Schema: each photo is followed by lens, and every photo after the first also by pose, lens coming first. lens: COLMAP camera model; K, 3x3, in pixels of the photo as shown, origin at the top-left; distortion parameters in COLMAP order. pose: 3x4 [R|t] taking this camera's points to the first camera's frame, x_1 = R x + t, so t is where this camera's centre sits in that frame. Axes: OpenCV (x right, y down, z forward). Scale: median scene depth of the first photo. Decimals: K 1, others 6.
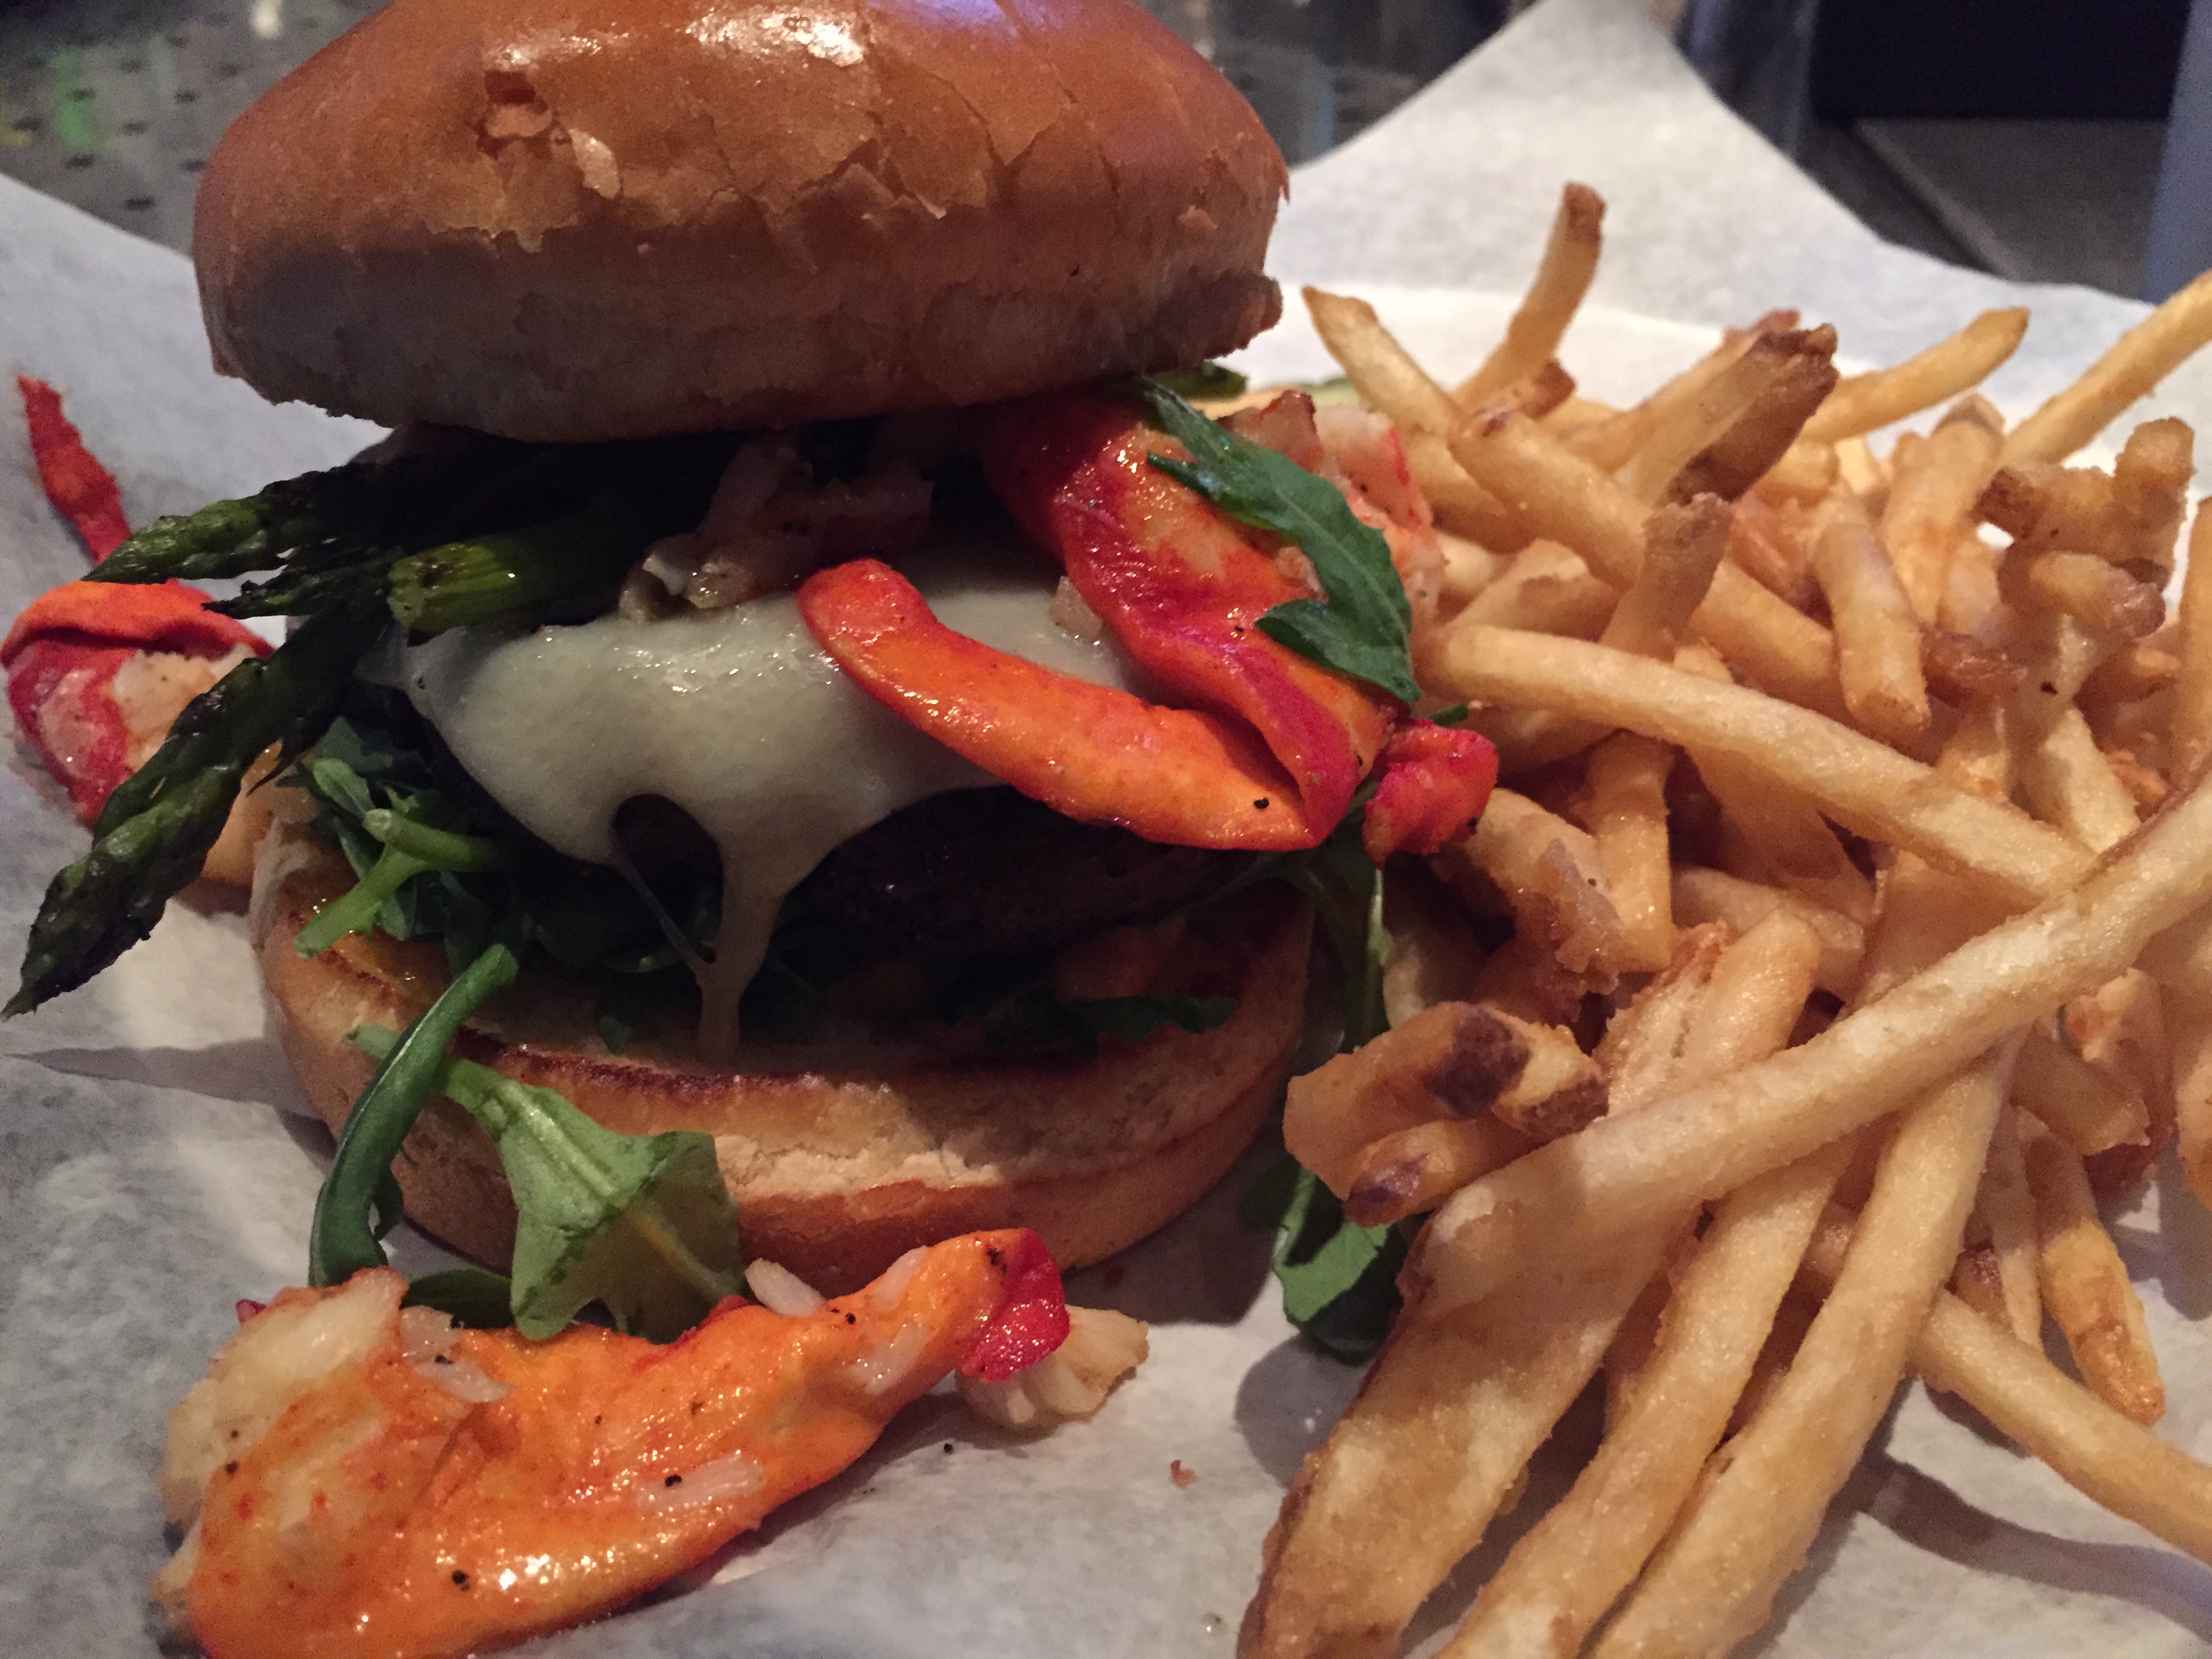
lens RADIAL K [[1872.6, 0, 1116.4], [0, 1872.6, 848.7], [0, 0, 1]] dist [0.060766, -0.077521]
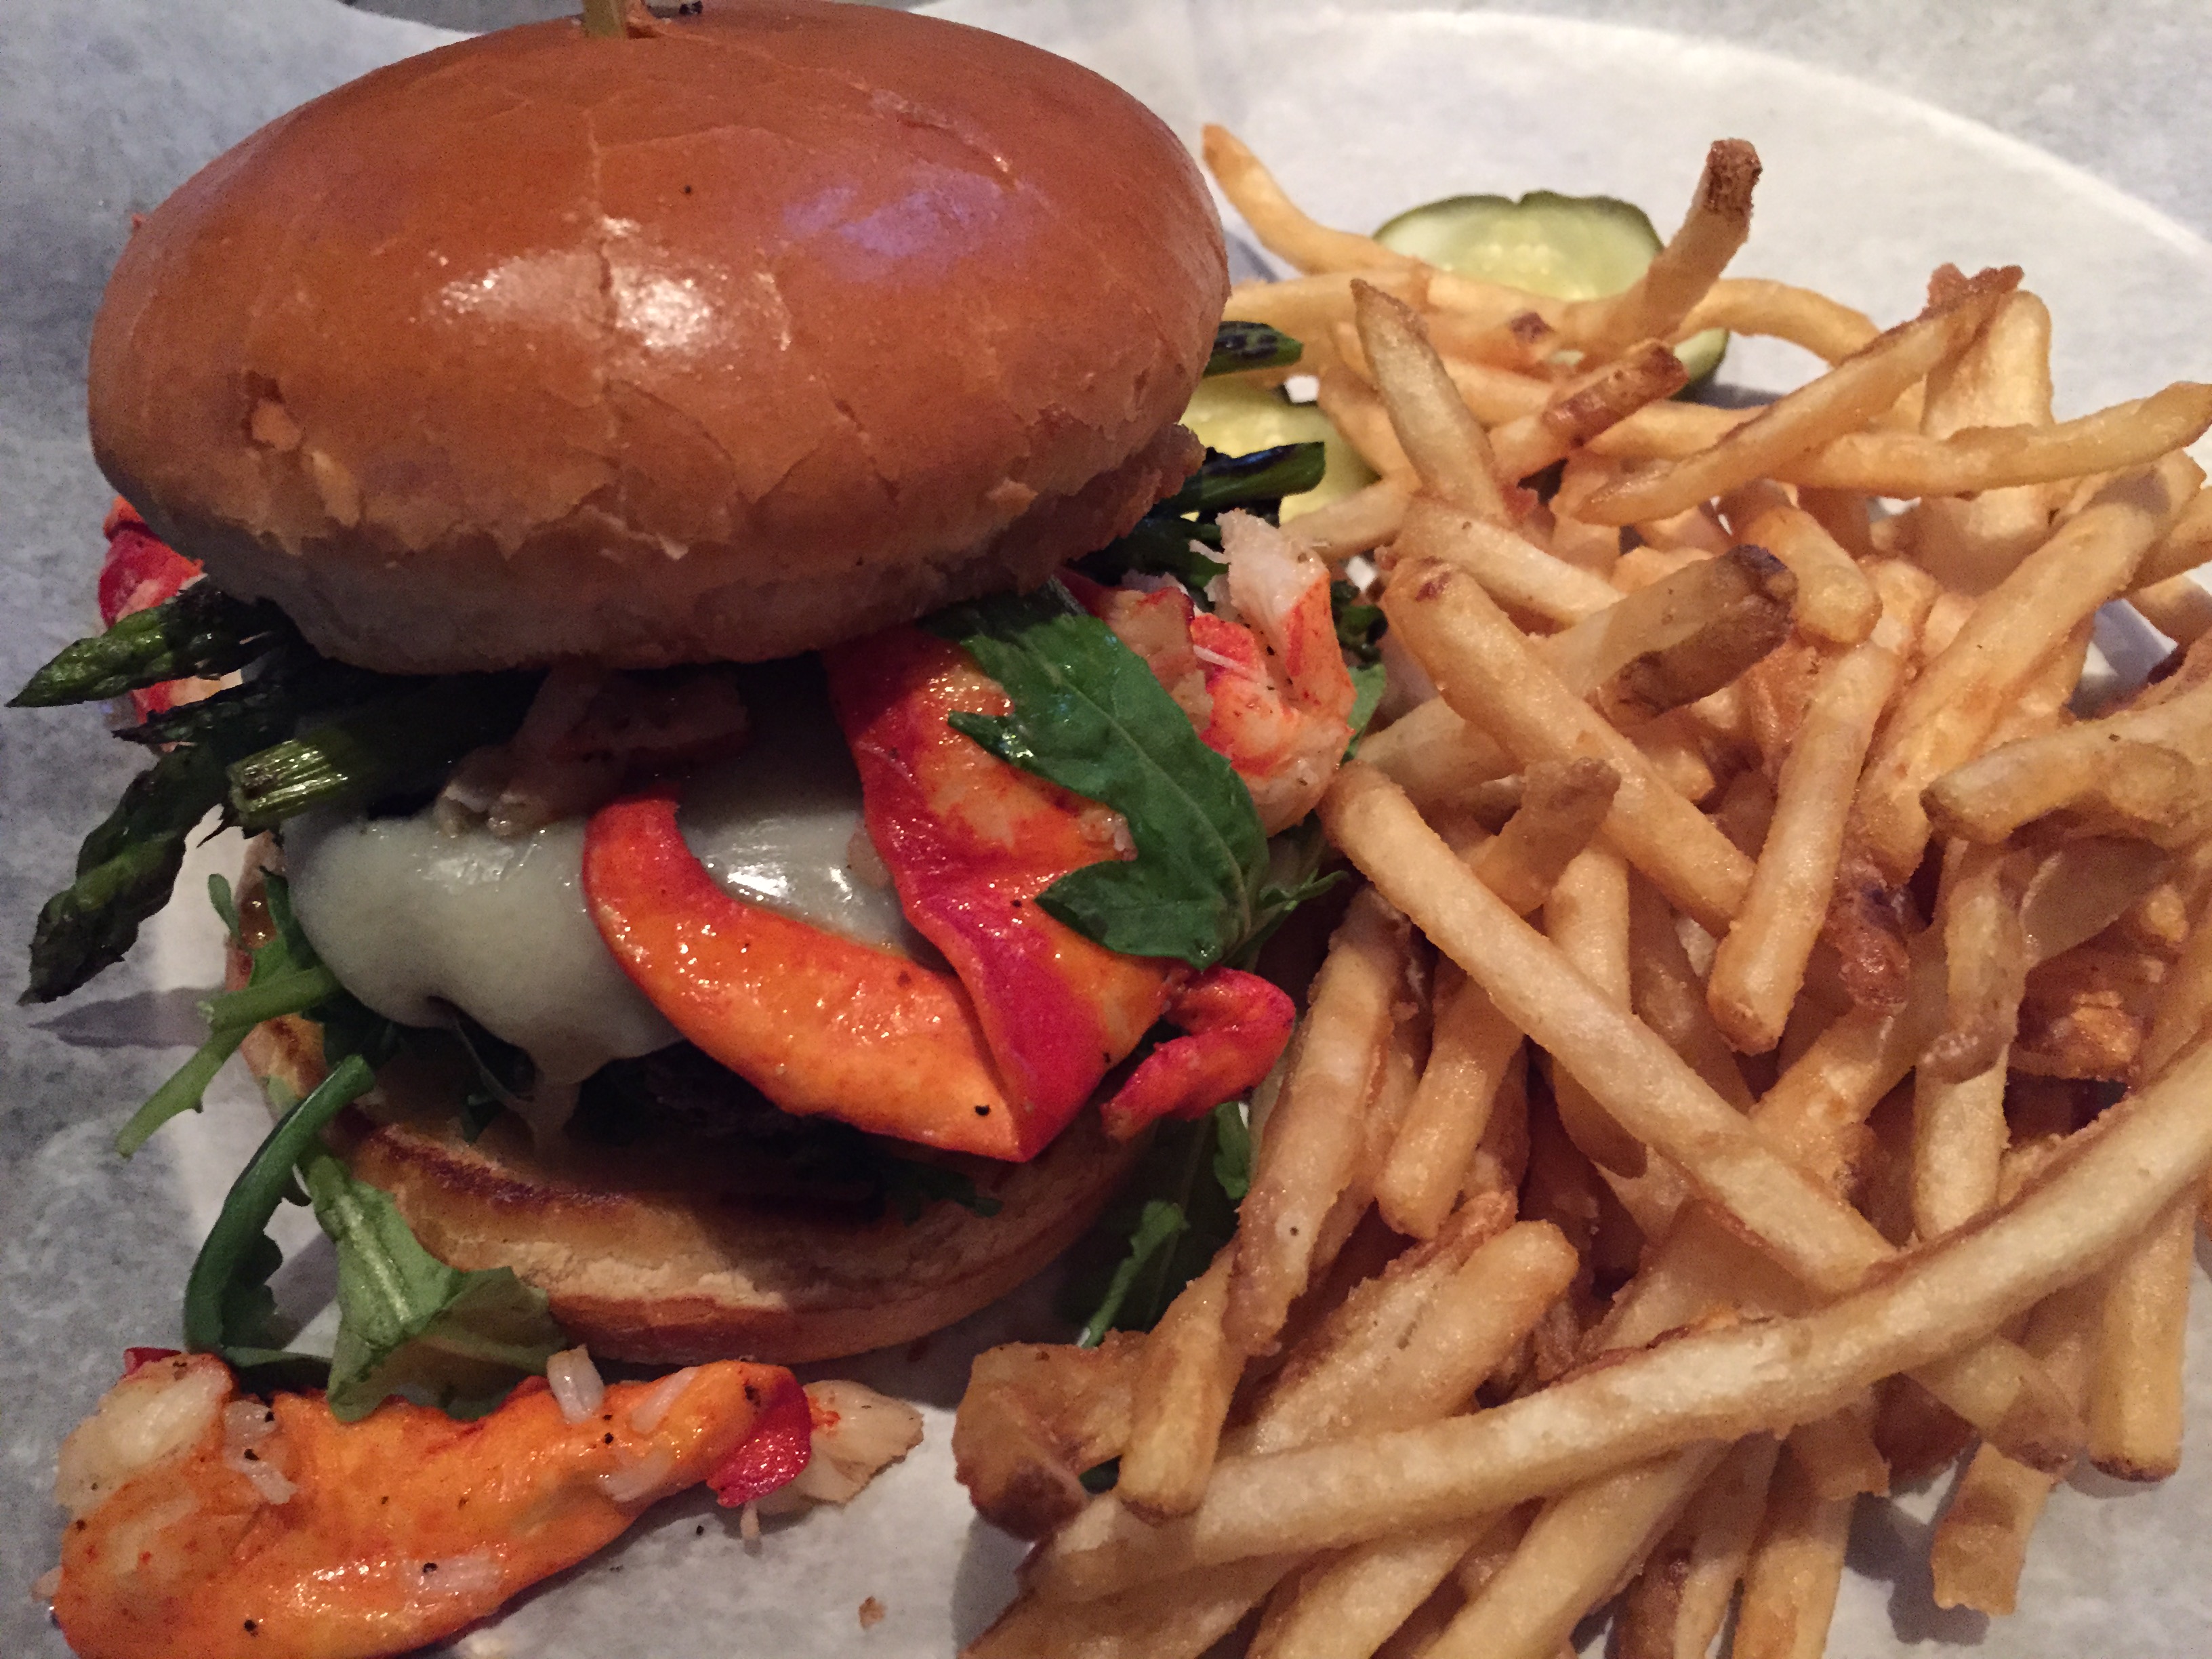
lens RADIAL K [[1872.6, 0, 1214.3], [0, 1872.6, 719.6], [0, 0, 1]] dist [0.060766, -0.077521]
pose [[0.966418, 0.172429, -0.190540, 0.356339], [-0.103203, 0.939469, 0.326722, -0.571758], [0.235343, -0.296086, 0.925714, 0.127399]]
